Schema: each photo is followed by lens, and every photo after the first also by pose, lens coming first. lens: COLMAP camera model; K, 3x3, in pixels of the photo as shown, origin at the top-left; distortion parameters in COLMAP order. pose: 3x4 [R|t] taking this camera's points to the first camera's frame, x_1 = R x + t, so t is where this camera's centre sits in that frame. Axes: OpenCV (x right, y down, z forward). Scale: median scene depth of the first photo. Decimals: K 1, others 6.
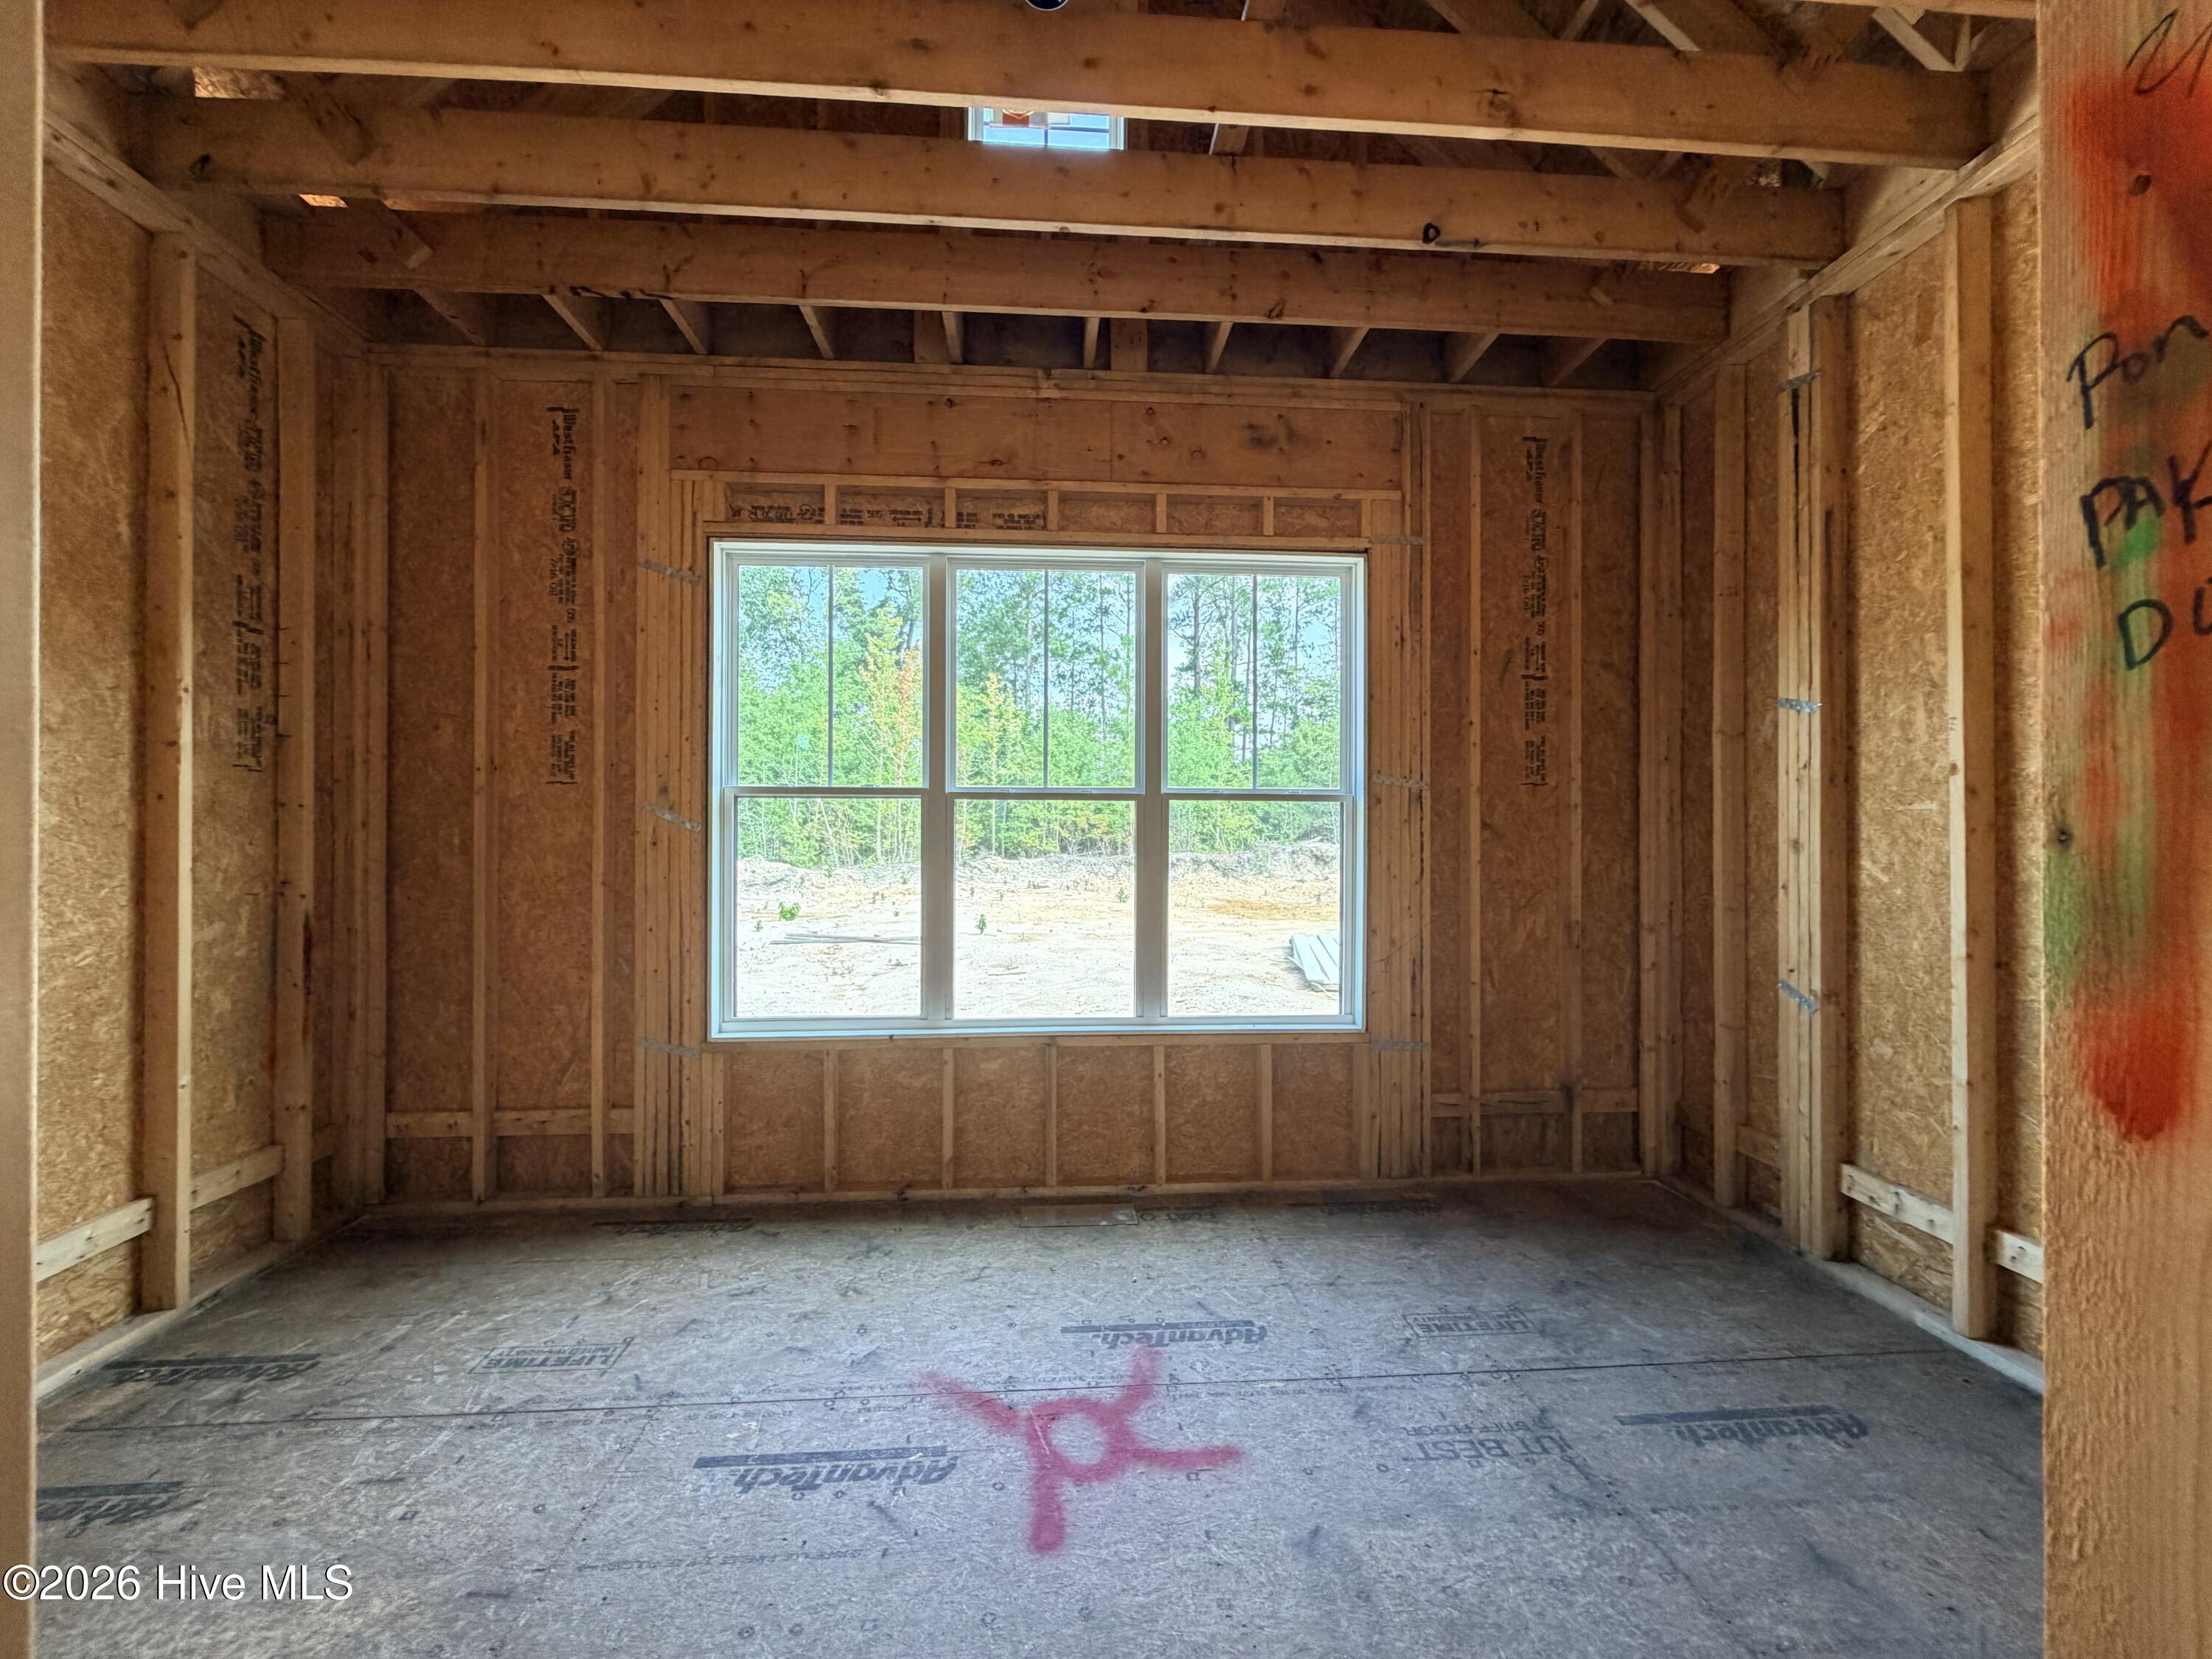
lens RADIAL K [[877.1, 0, 1108.0], [0, 877.1, 832.8], [0, 0, 1]] dist [-0.001129, -0.000329]
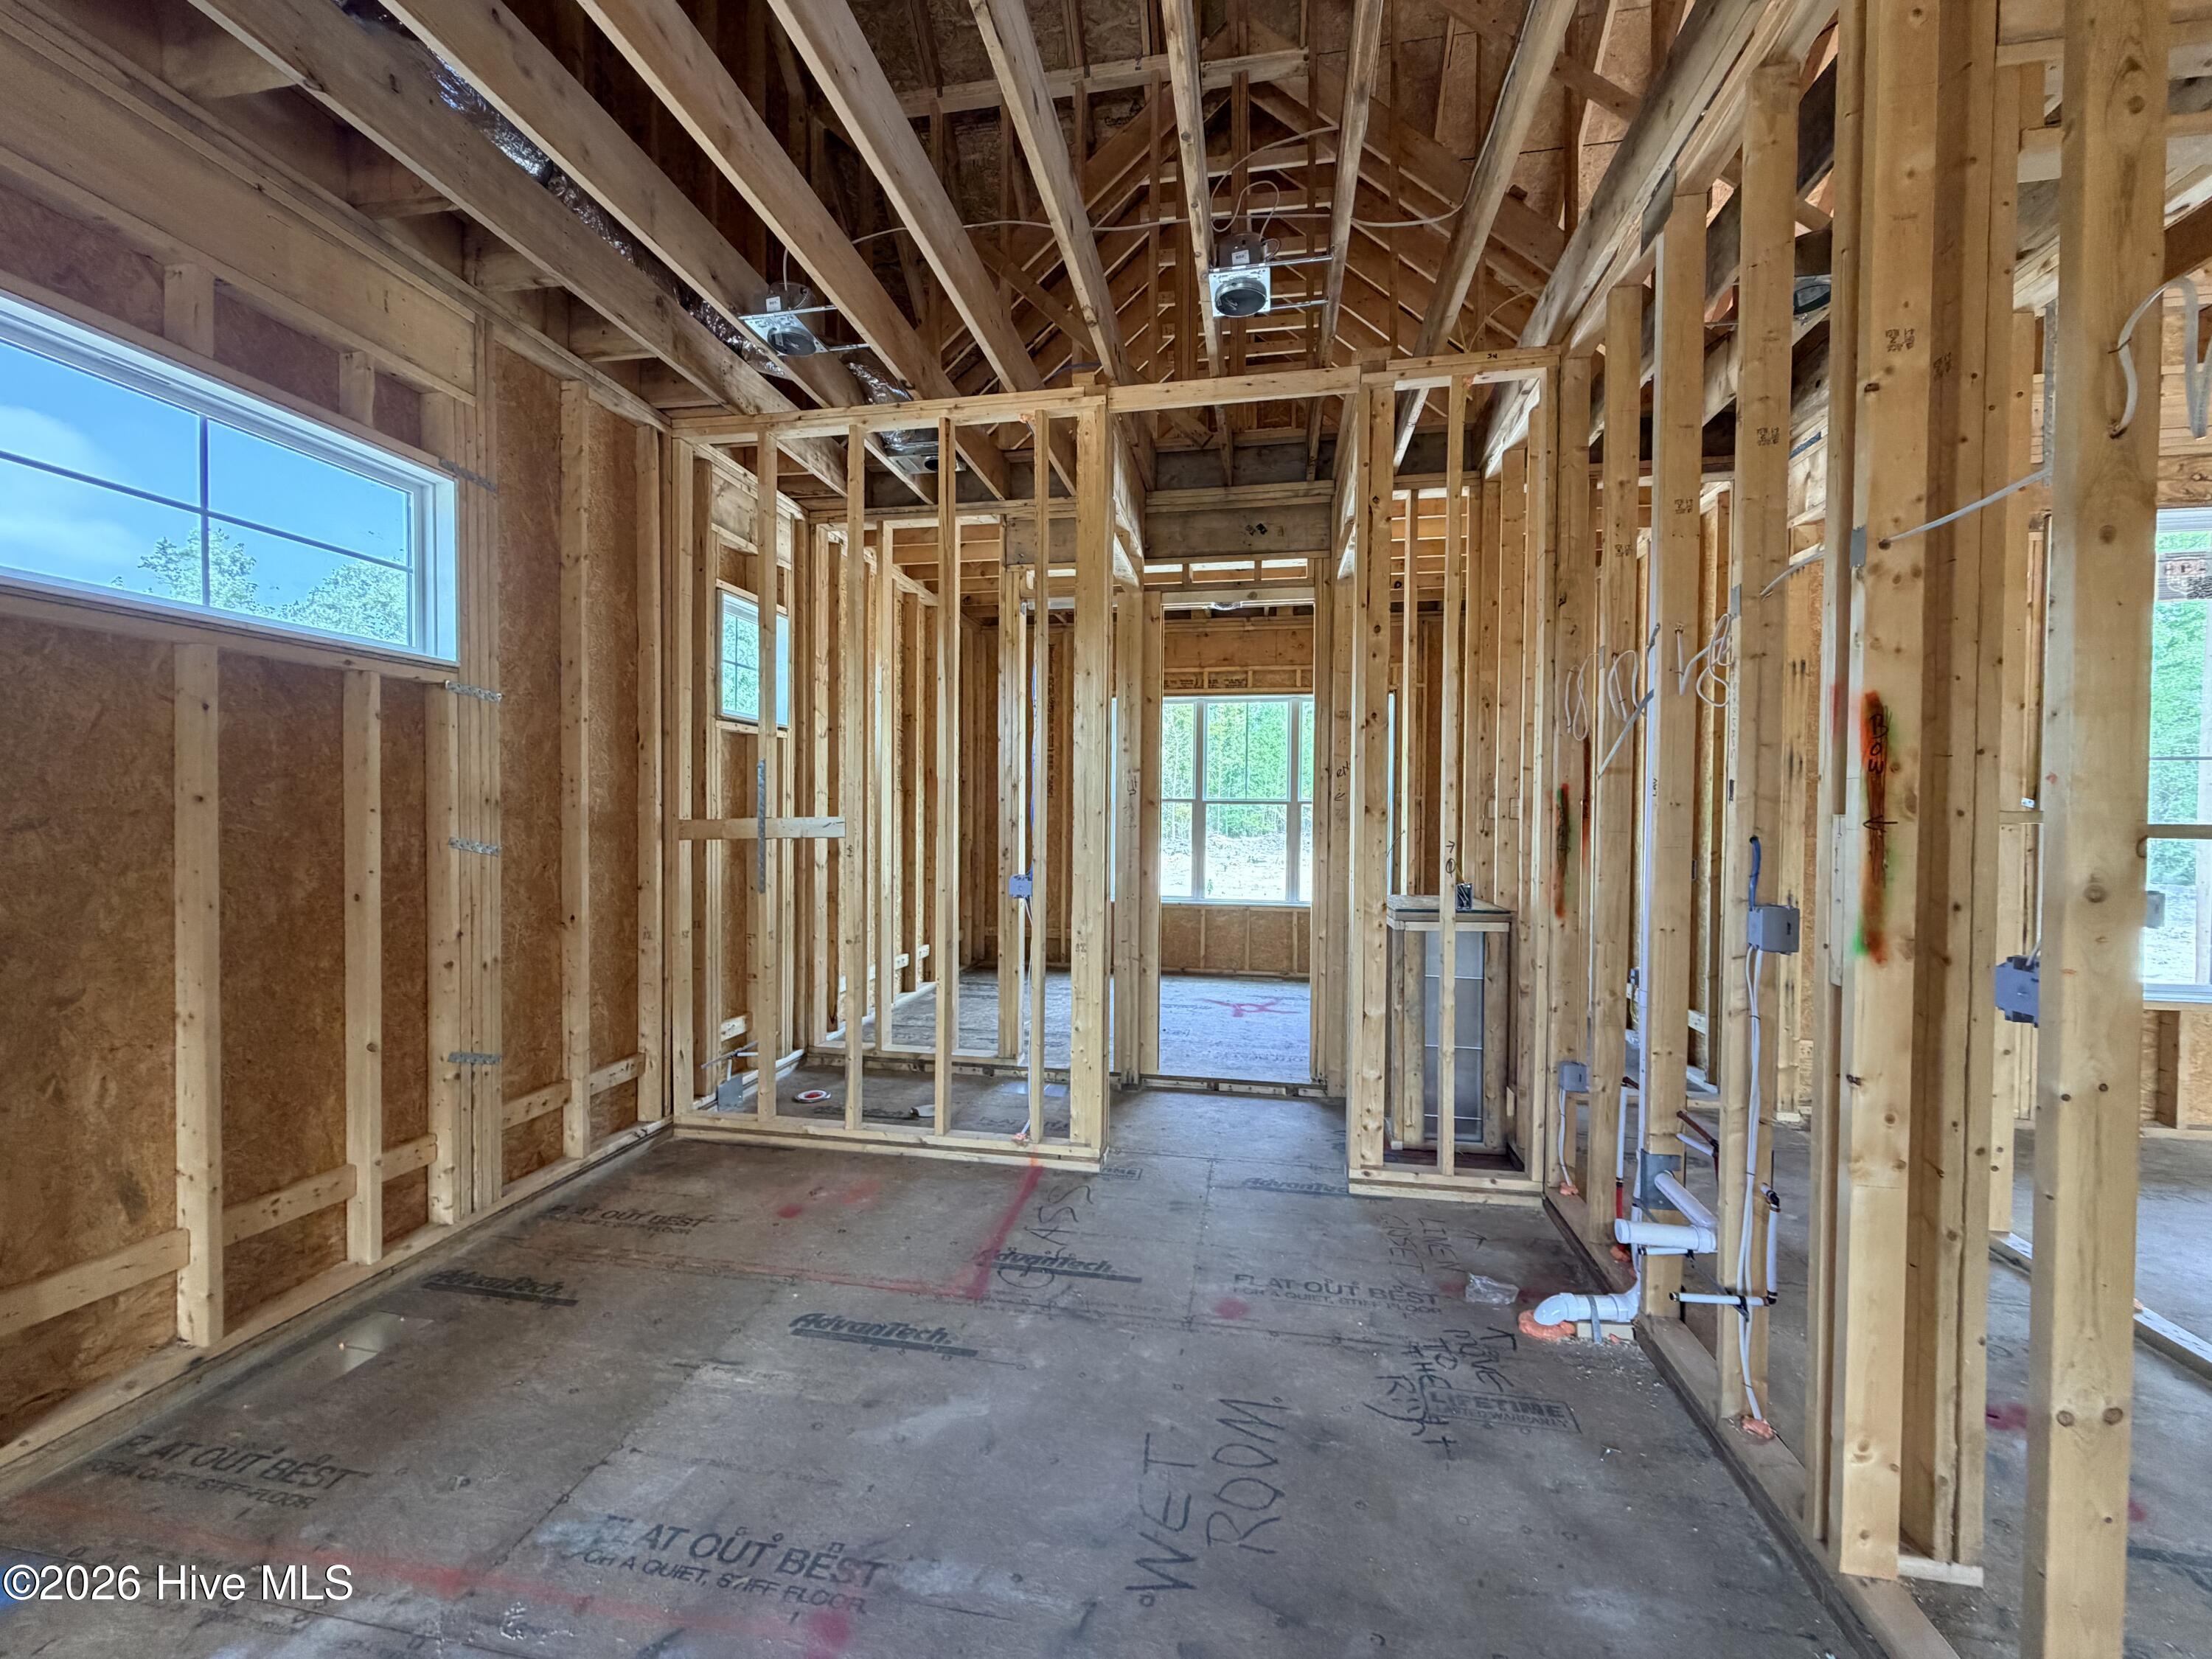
lens RADIAL K [[877.1, 0, 1109.2], [0, 877.1, 829.9], [0, 0, 1]] dist [-0.001129, -0.000329]
pose [[0.967948, 0.009183, -0.250984, 0.159884], [-0.004424, 0.999800, 0.019519, -0.015538], [0.251113, -0.017783, 0.967794, -1.316146]]
